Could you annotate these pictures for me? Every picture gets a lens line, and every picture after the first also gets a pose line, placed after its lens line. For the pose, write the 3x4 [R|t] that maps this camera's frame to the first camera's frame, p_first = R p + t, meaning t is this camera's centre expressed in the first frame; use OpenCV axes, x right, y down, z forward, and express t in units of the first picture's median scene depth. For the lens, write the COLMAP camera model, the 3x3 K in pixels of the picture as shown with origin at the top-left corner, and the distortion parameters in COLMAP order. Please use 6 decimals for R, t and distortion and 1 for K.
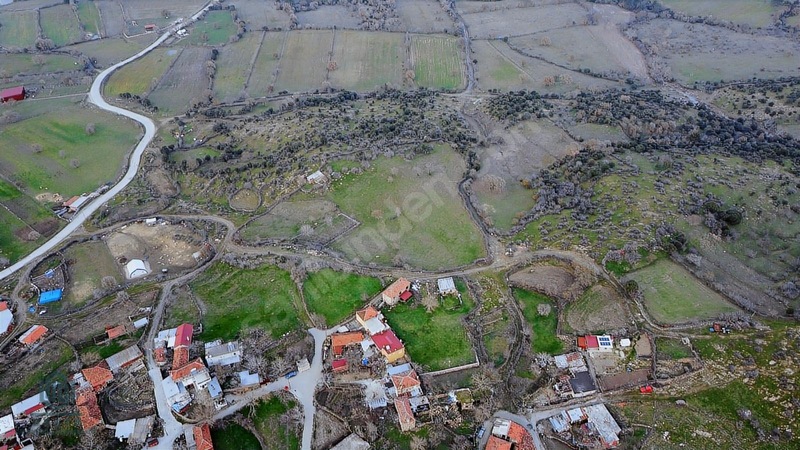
lens RADIAL K [[604.6, 0, 398.1], [0, 604.6, 224.0], [0, 0, 1]] dist [-0.002914, -0.002928]
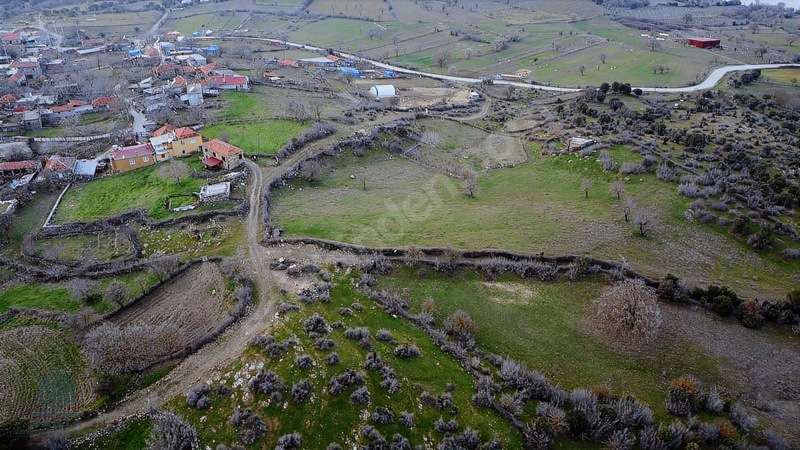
lens RADIAL K [[604.6, 0, 398.1], [0, 604.6, 224.0], [0, 0, 1]] dist [-0.002914, -0.002928]
pose [[-0.035453, 0.491041, -0.870415, 0.450075], [-0.612028, 0.677861, 0.407342, -0.163475], [0.790041, 0.547159, 0.276498, 0.775587]]
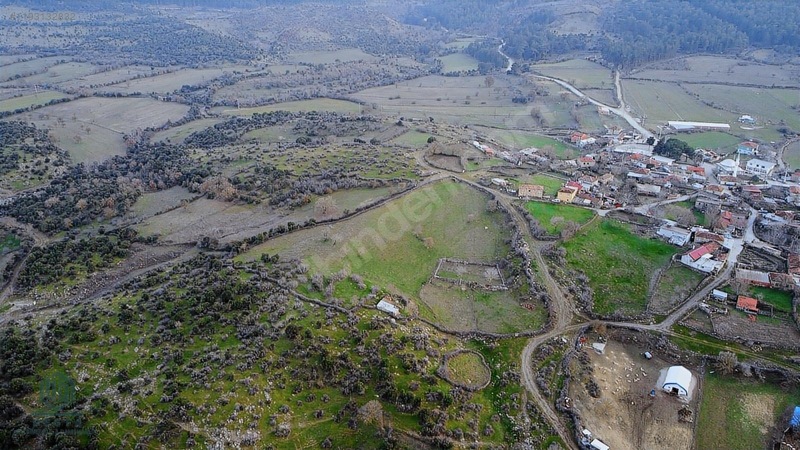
lens RADIAL K [[604.6, 0, 398.1], [0, 604.6, 224.0], [0, 0, 1]] dist [-0.002914, -0.002928]
pose [[-0.462773, -0.369621, 0.805743, -0.696023], [0.546130, 0.597082, 0.587567, -0.561541], [-0.698272, 0.711950, -0.074452, 1.021186]]
